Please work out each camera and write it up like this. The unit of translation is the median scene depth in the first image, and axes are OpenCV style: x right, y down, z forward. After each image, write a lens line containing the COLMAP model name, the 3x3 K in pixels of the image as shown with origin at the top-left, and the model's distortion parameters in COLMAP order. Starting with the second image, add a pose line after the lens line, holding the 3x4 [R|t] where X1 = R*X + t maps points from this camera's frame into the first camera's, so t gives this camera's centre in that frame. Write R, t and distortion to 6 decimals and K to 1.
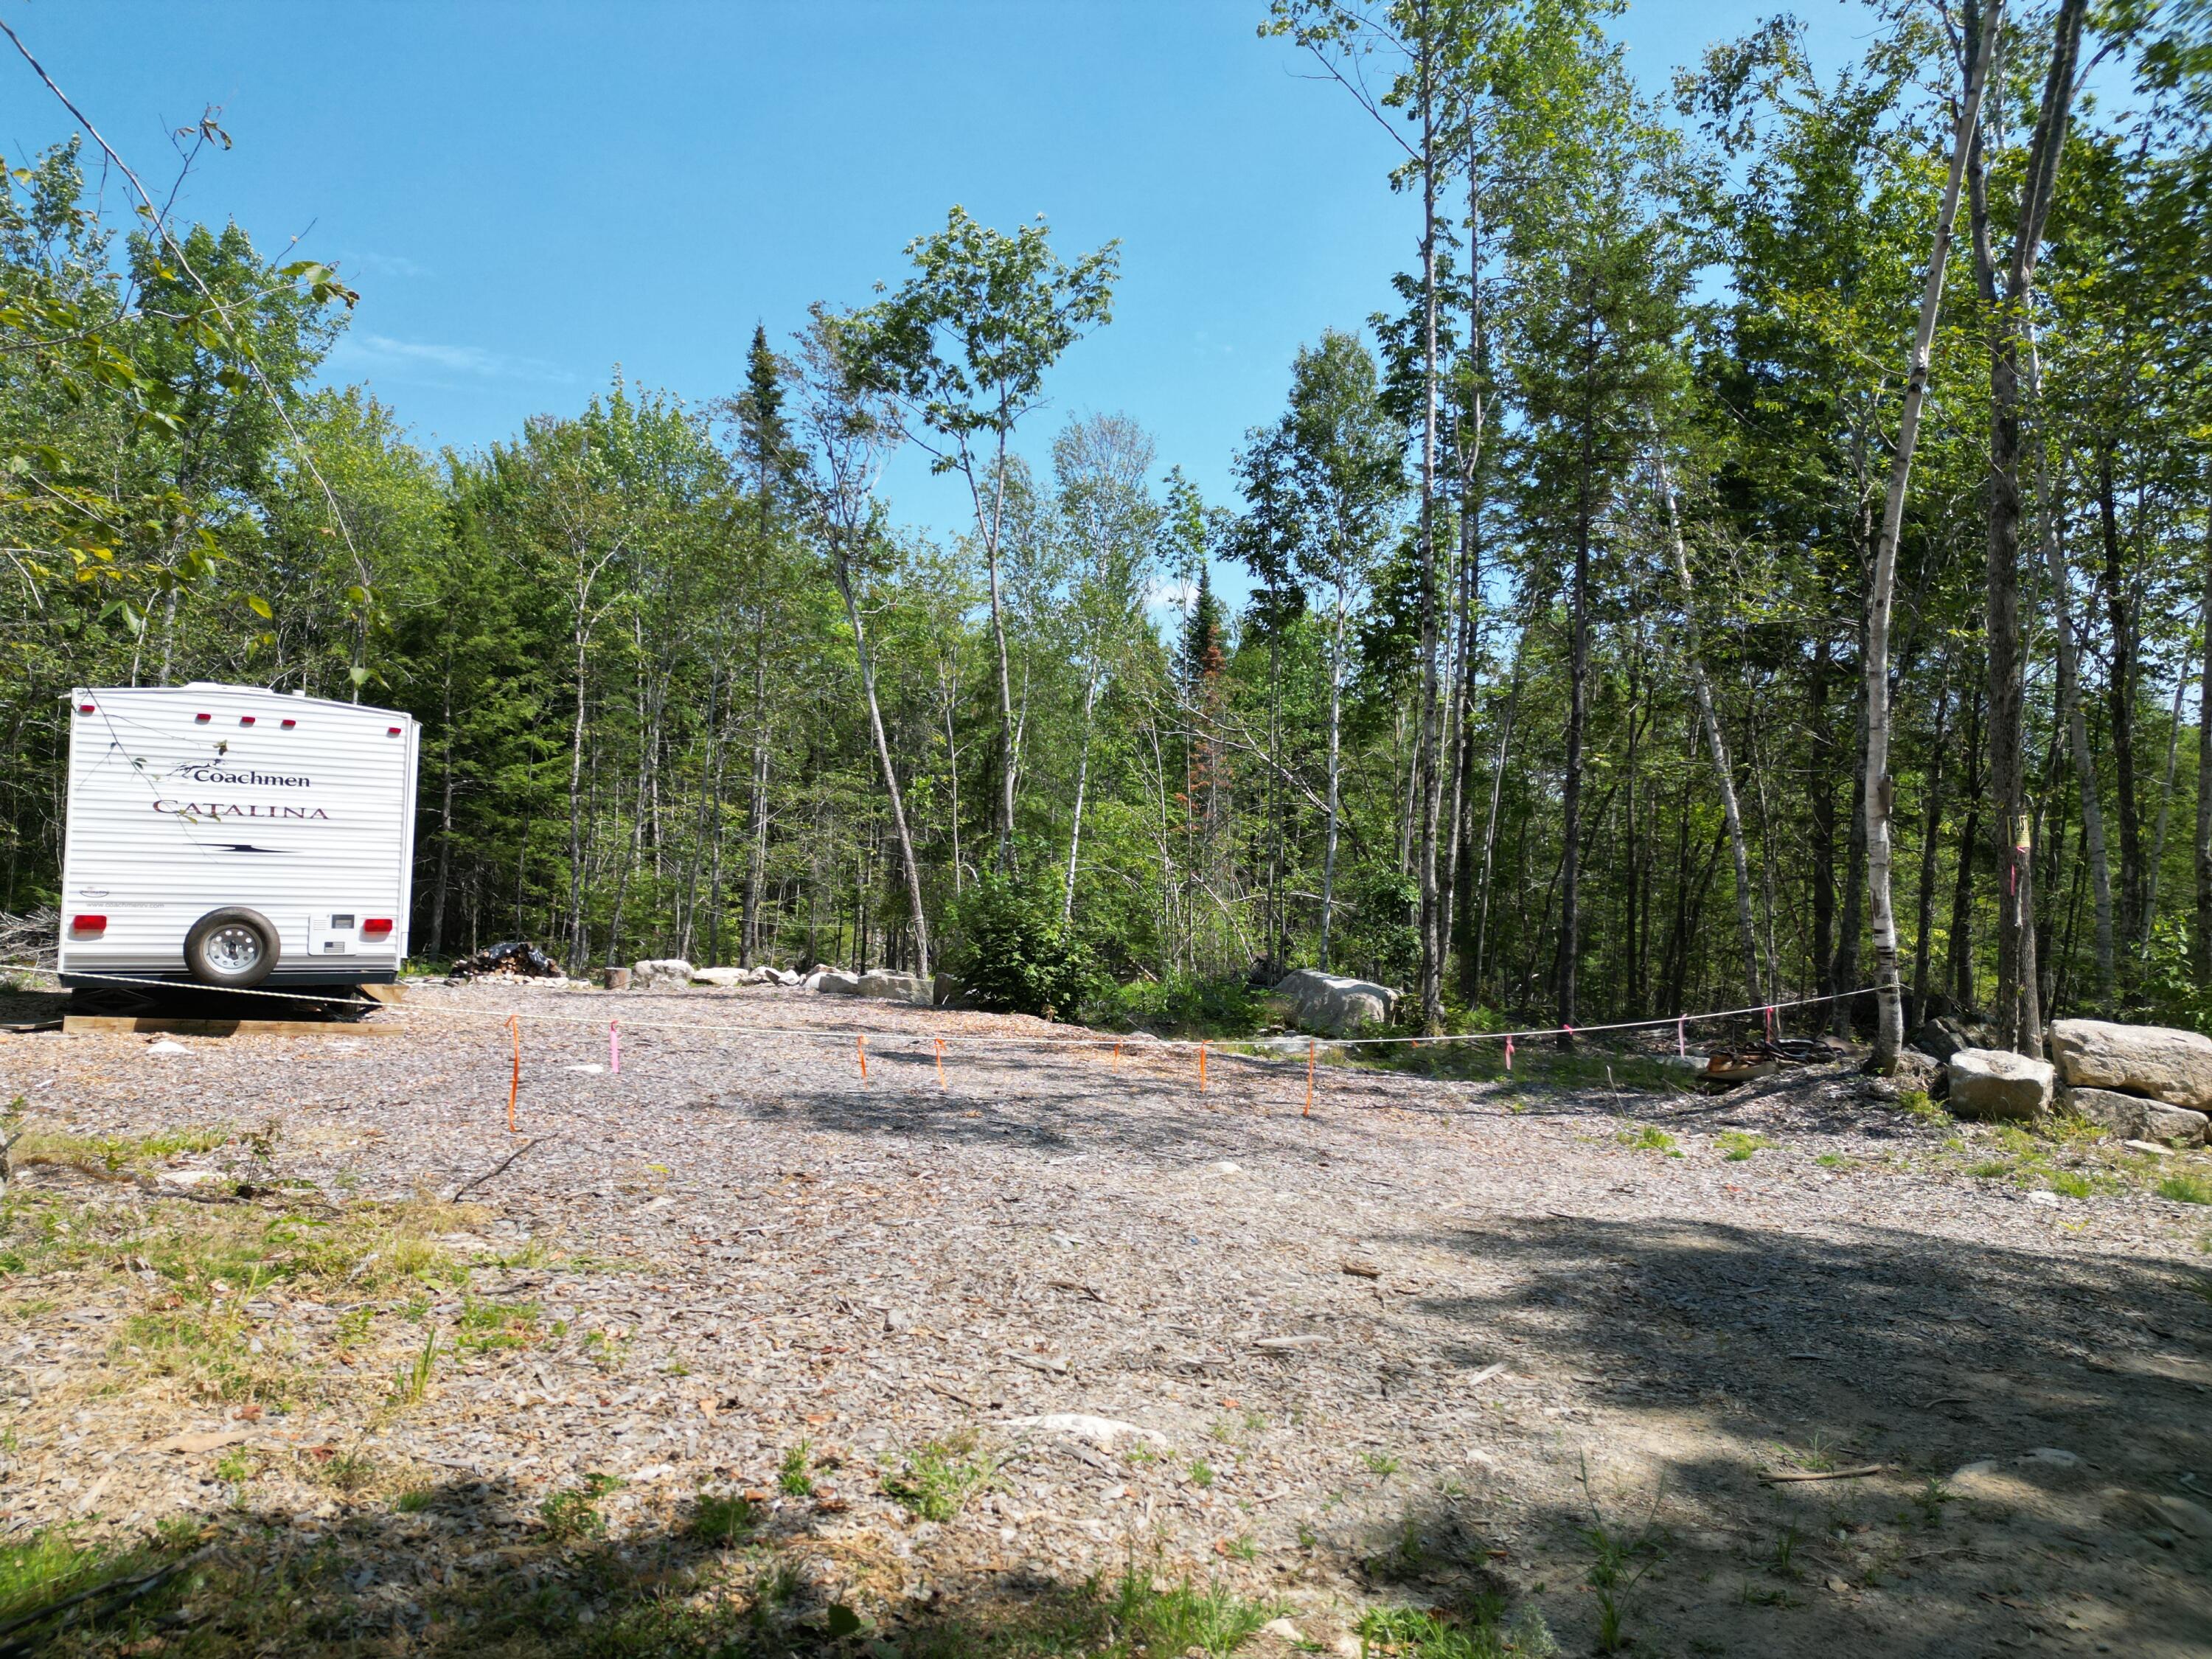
lens RADIAL K [[1522.7, 0, 1091.9], [0, 1522.7, 832.0], [0, 0, 1]] dist [0.084907, -0.097110]
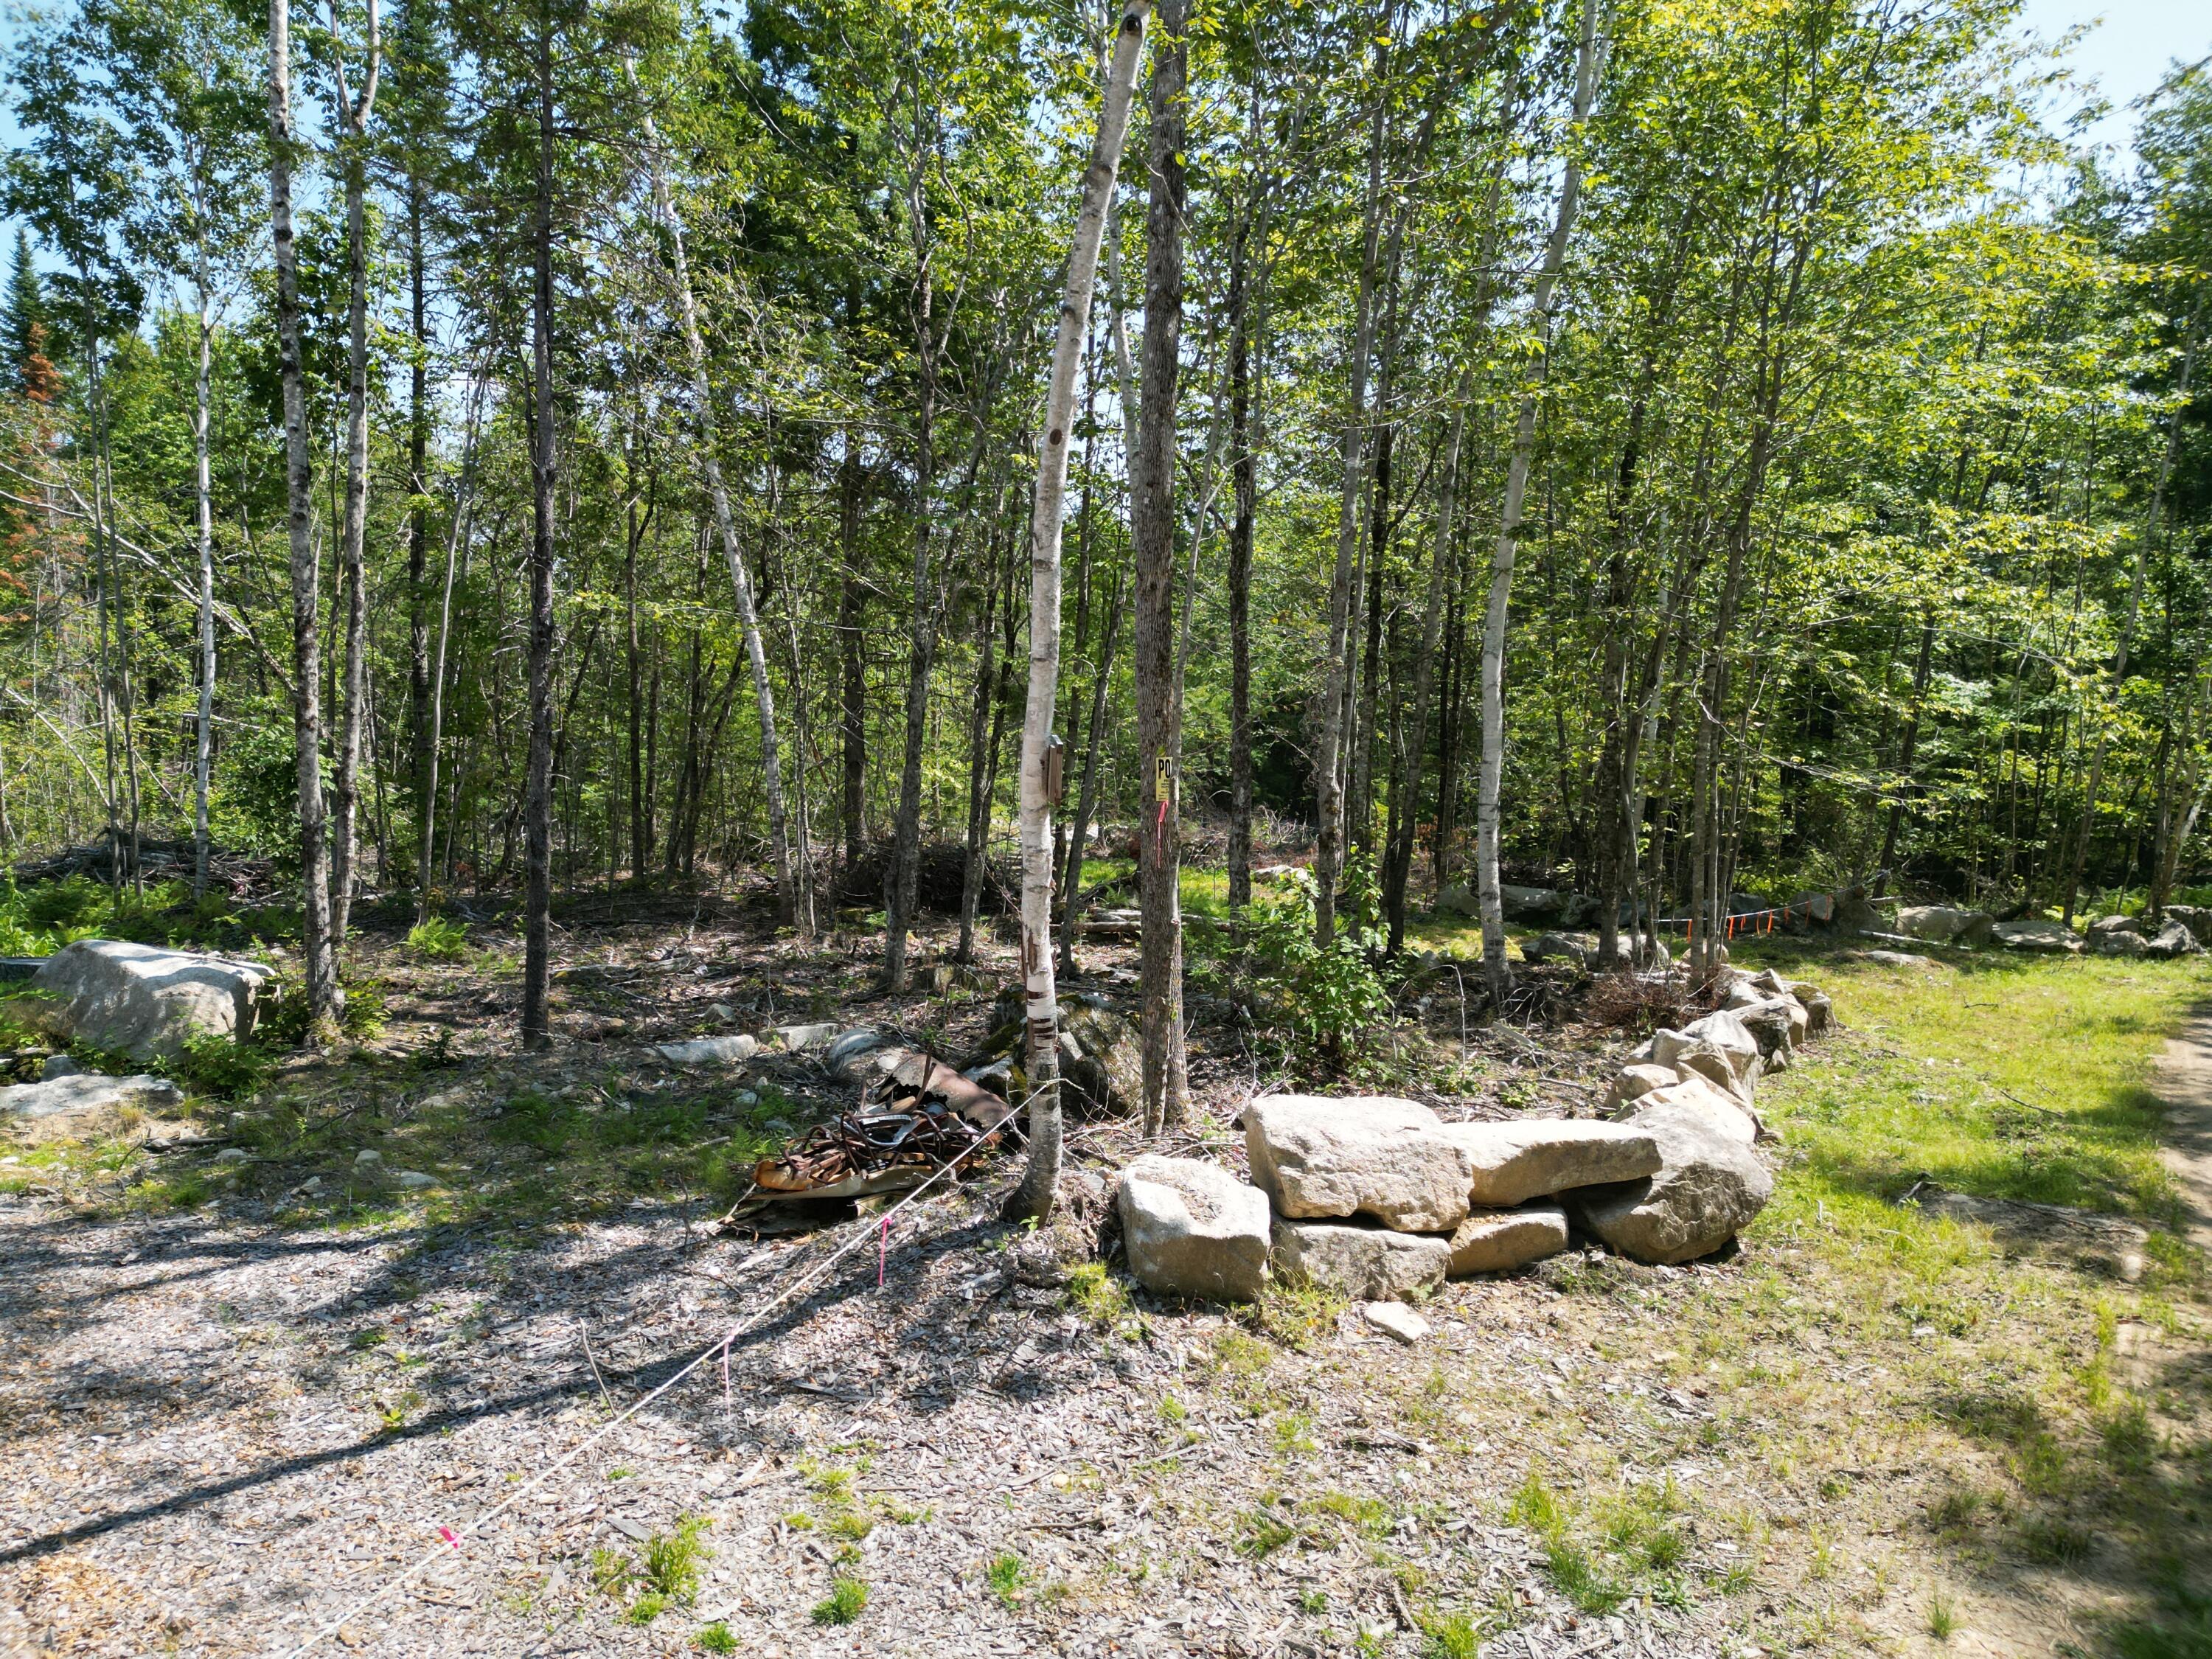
lens RADIAL K [[1522.7, 0, 1091.9], [0, 1522.7, 832.0], [0, 0, 1]] dist [0.084907, -0.097110]
pose [[0.811405, -0.057507, 0.581648, 0.077758], [-0.029758, 0.989793, 0.139373, -0.033592], [-0.583726, -0.130396, 0.801412, 0.216783]]
